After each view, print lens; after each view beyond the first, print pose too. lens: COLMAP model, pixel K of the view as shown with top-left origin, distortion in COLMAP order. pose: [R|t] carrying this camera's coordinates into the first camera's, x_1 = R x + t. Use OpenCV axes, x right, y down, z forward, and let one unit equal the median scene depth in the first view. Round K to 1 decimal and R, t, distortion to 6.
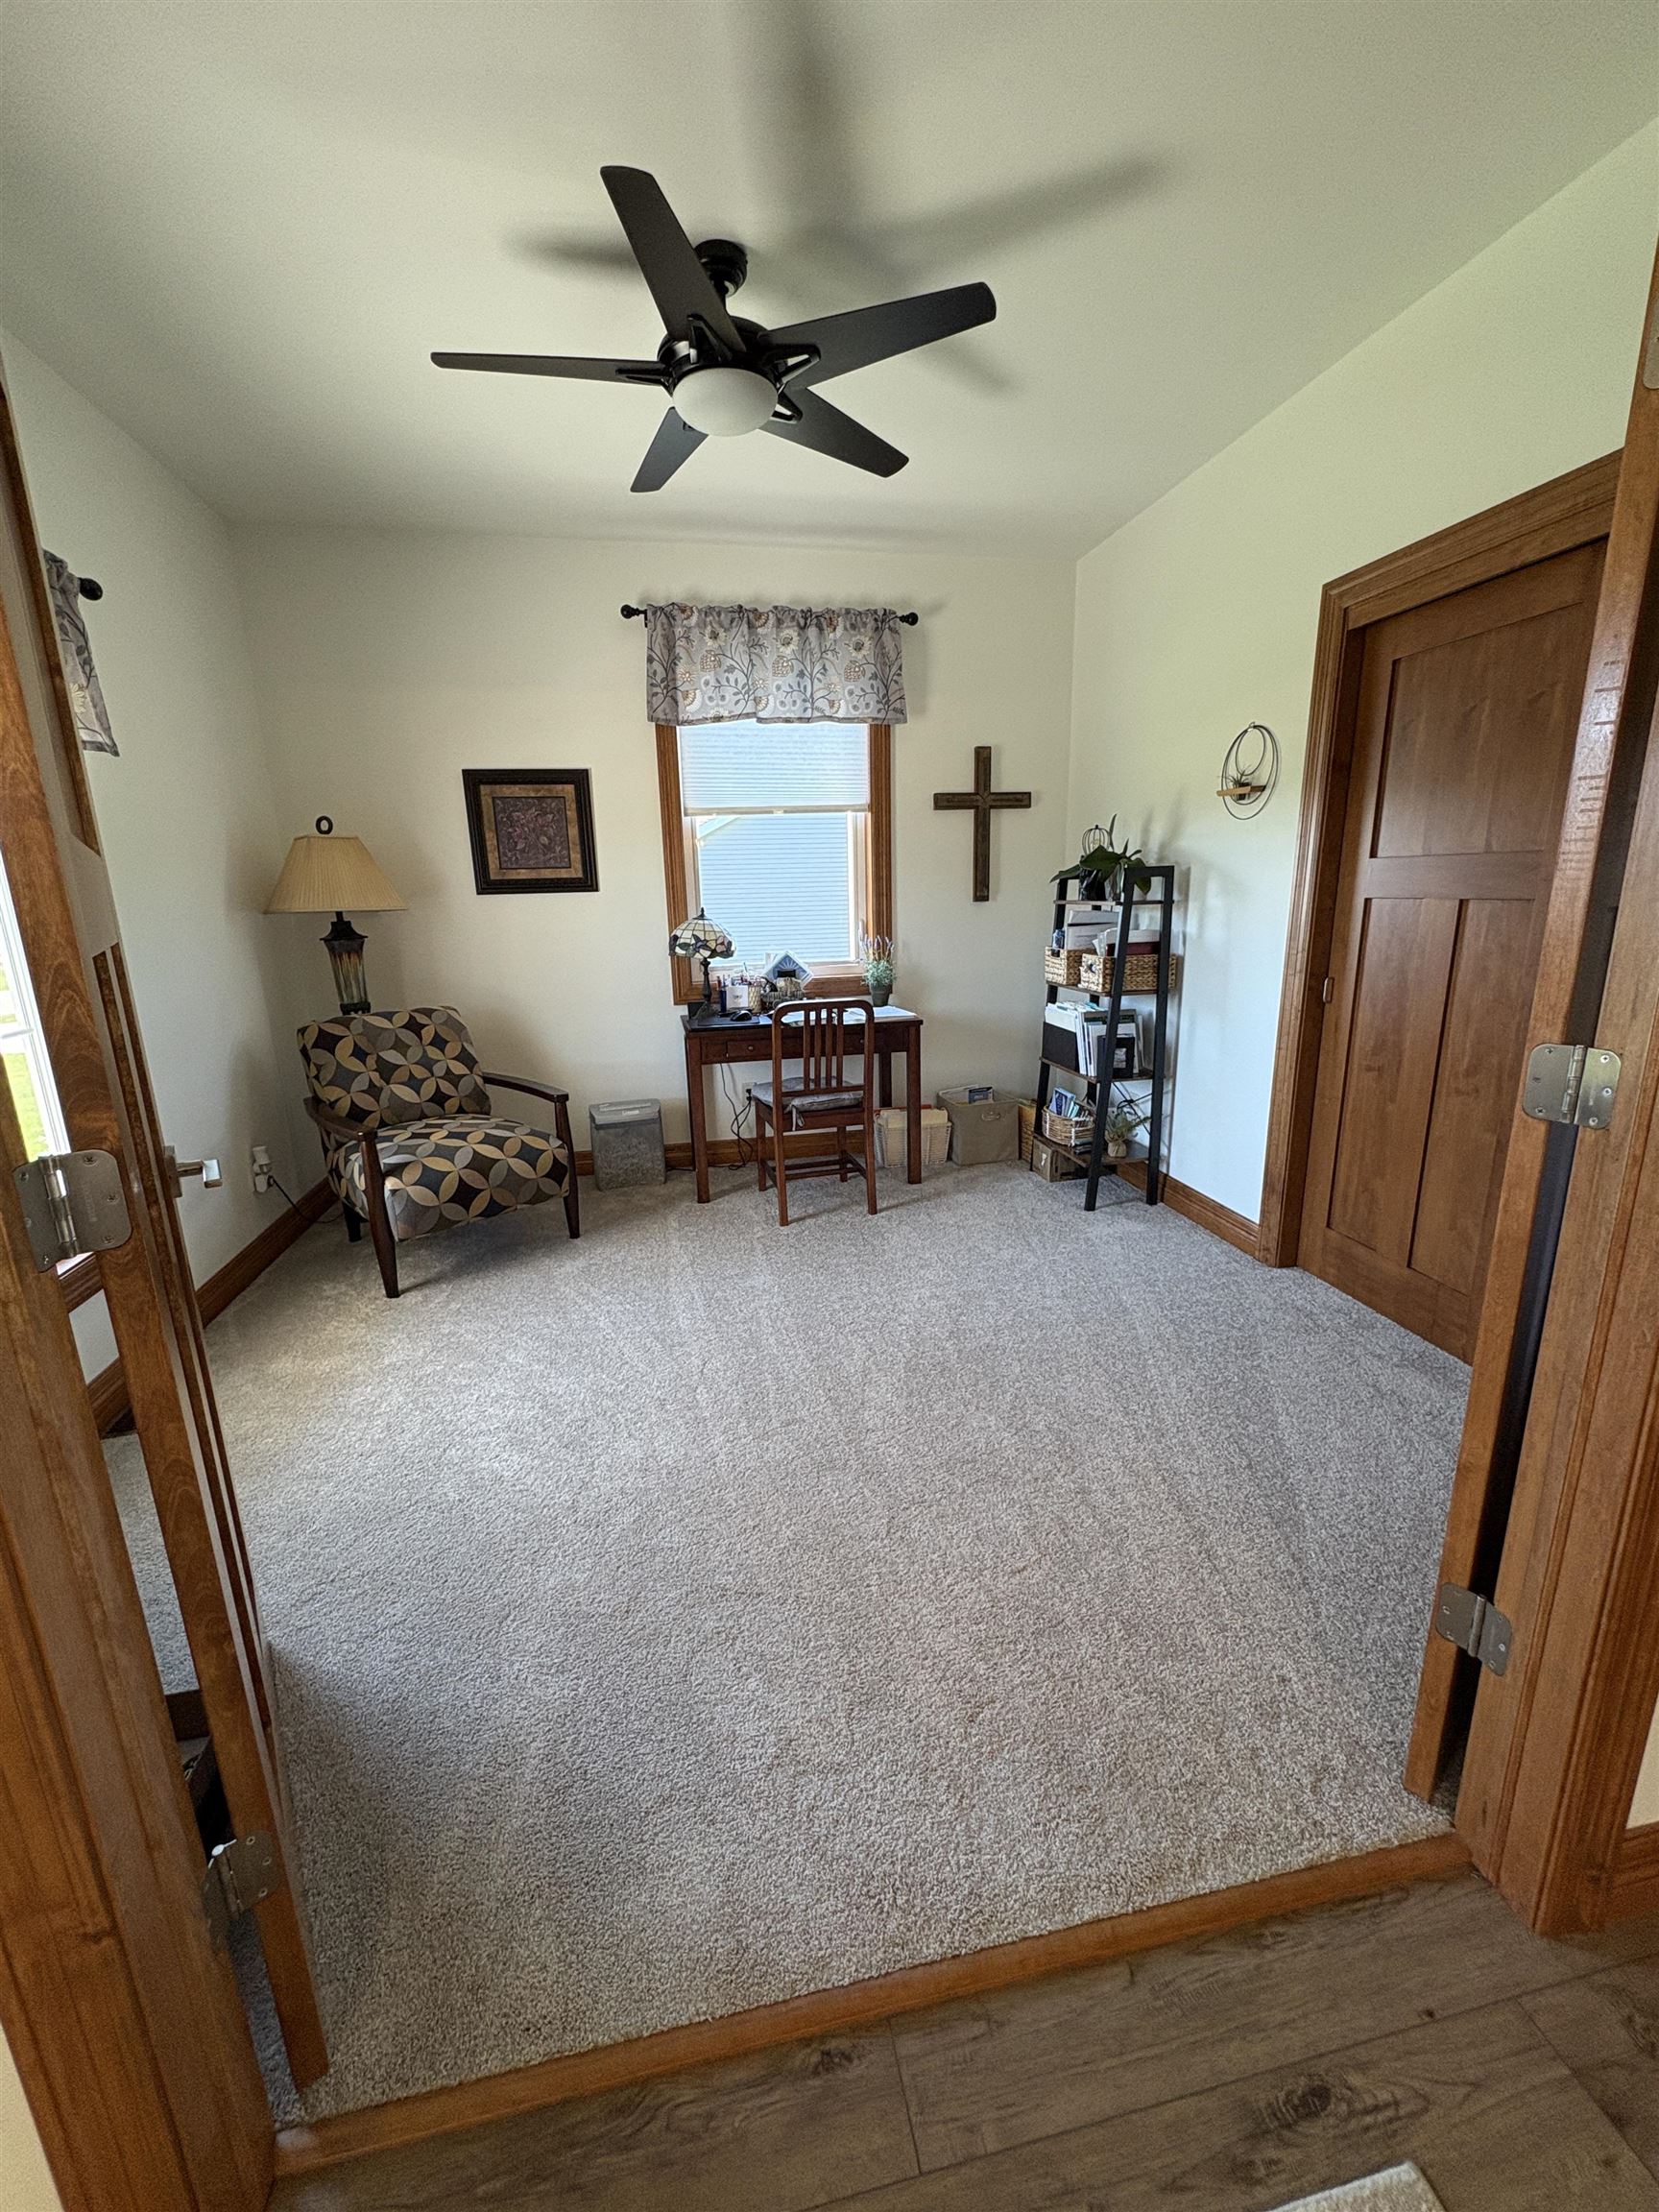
lens RADIAL K [[881.3, 0, 829.0], [0, 881.3, 1101.8], [0, 0, 1]] dist [-0.000531, 0.000541]
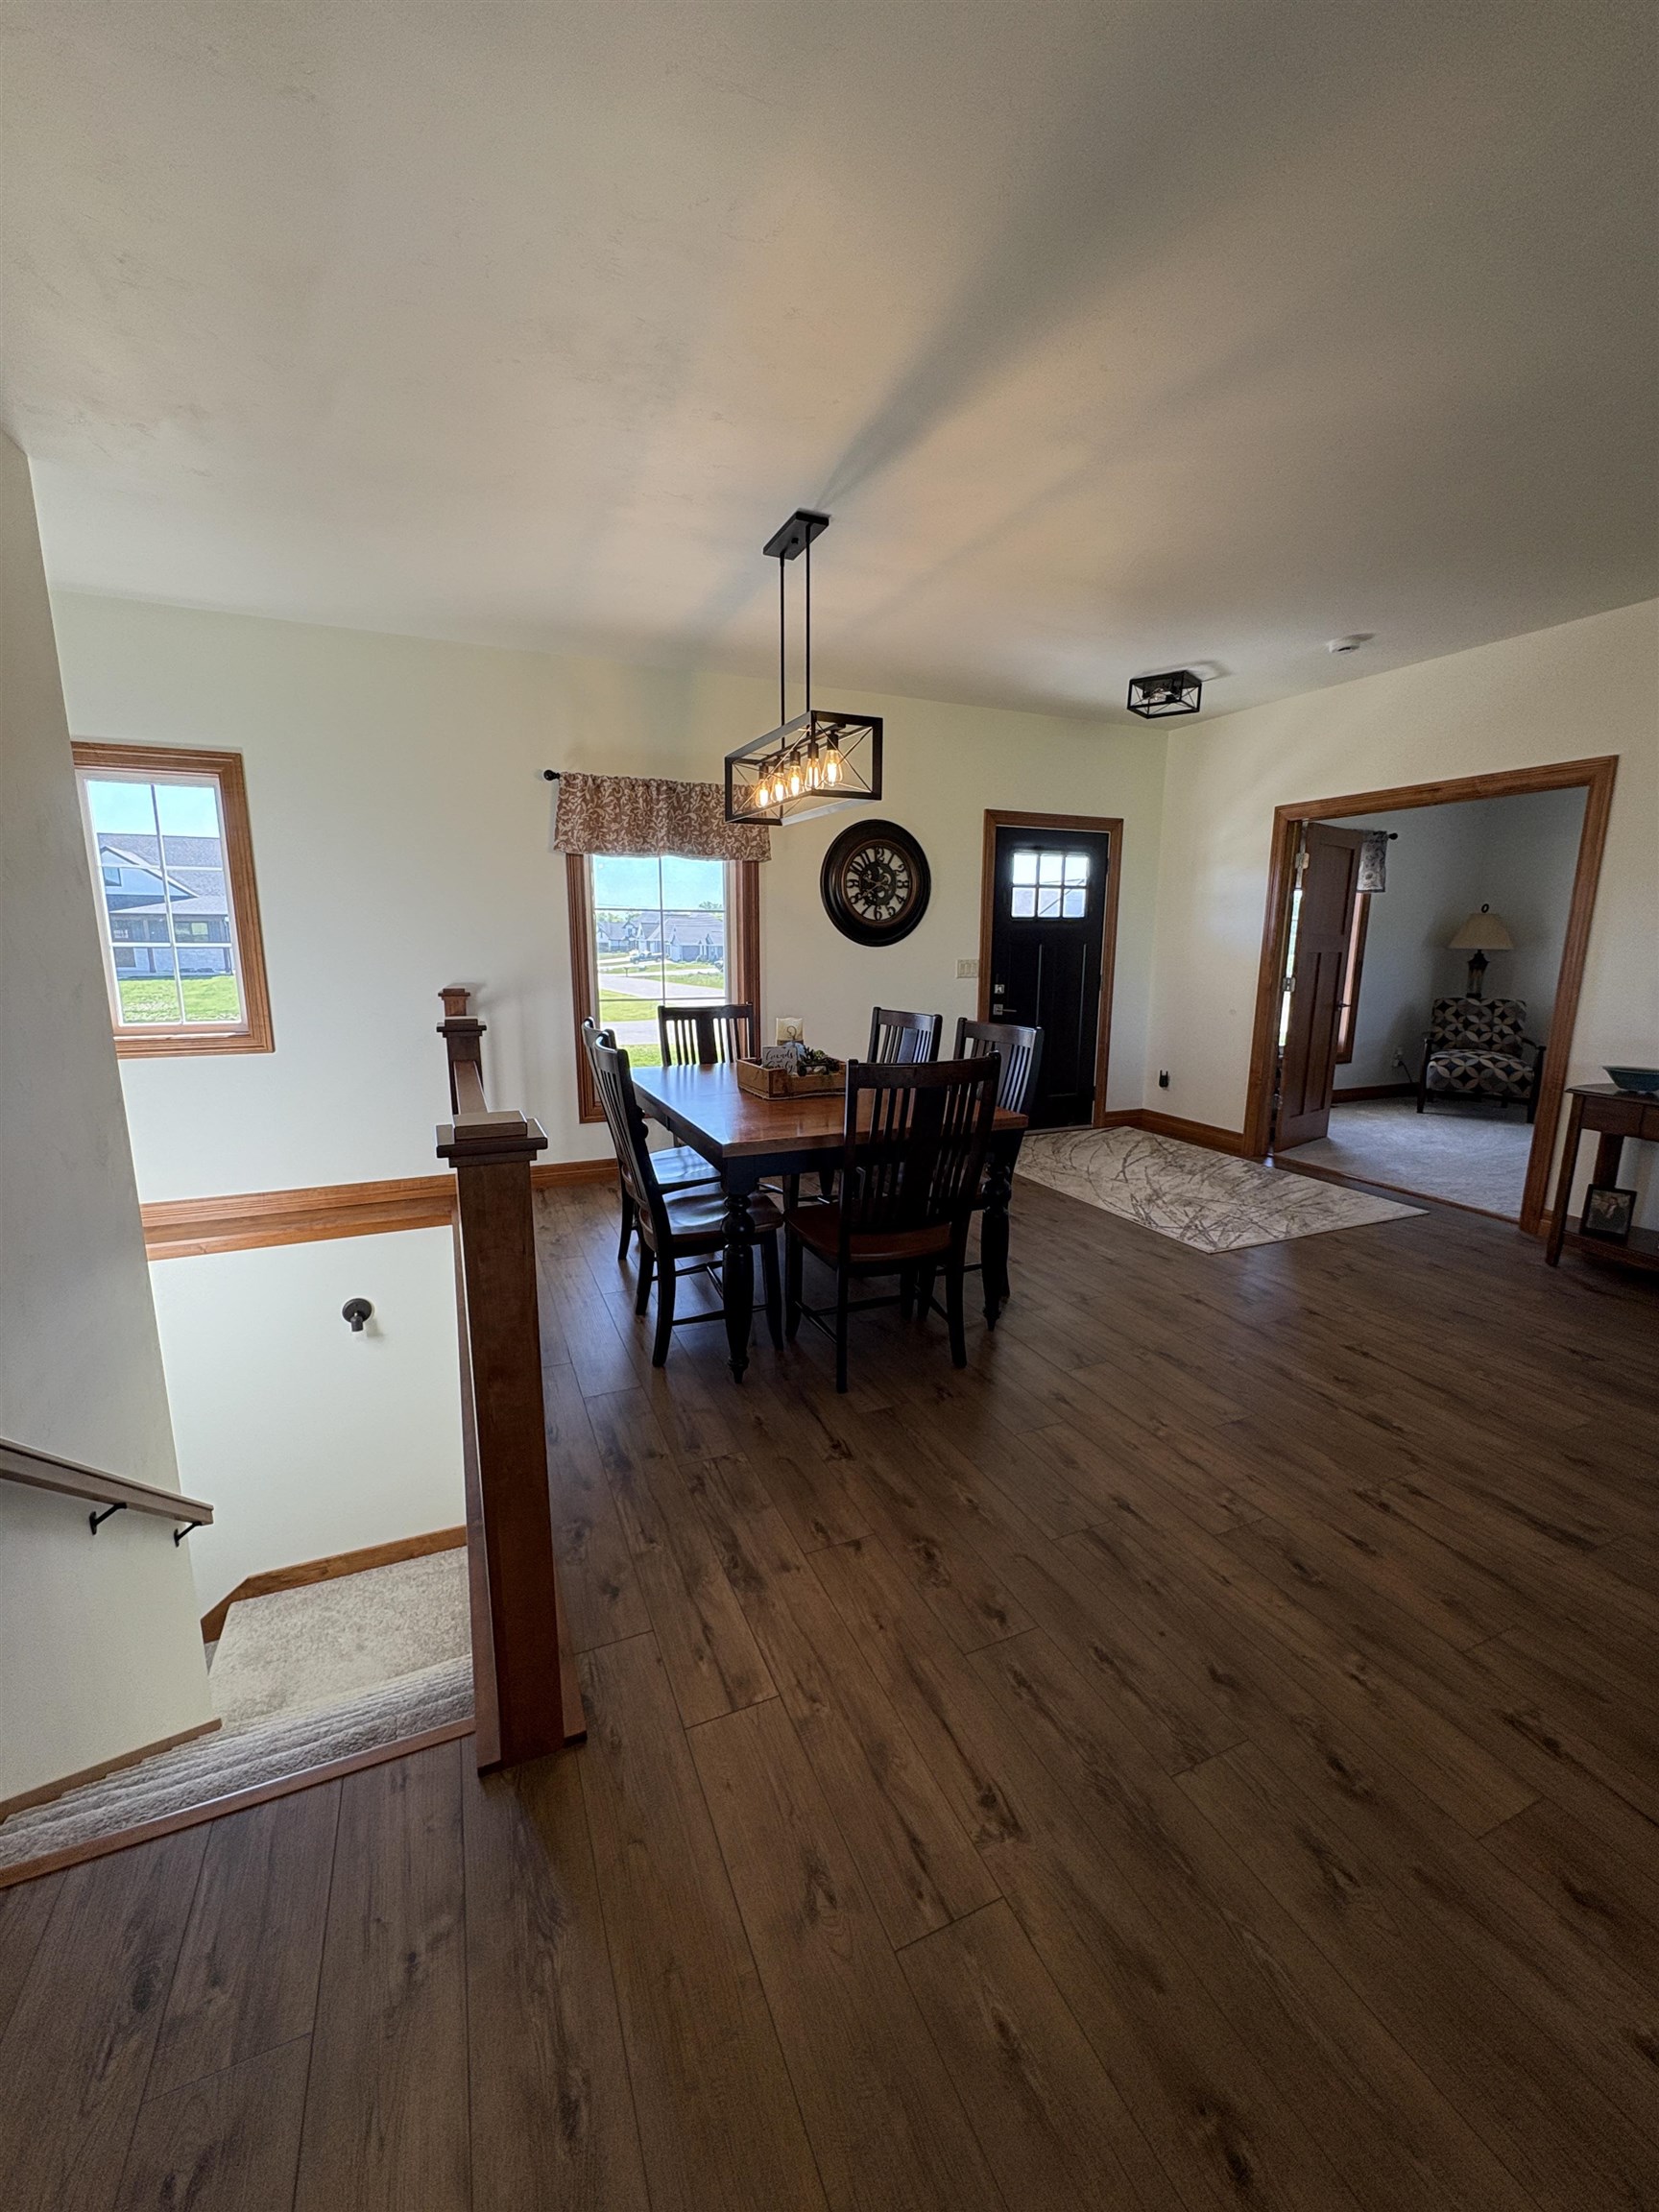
lens RADIAL K [[881.3, 0, 832.5], [0, 881.3, 1104.5], [0, 0, 1]] dist [-0.000531, 0.000541]
pose [[0.219161, 0.209923, -0.952838, 1.206036], [-0.242599, 0.957635, 0.155181, 0.187917], [0.945047, 0.197148, 0.260803, -0.941404]]
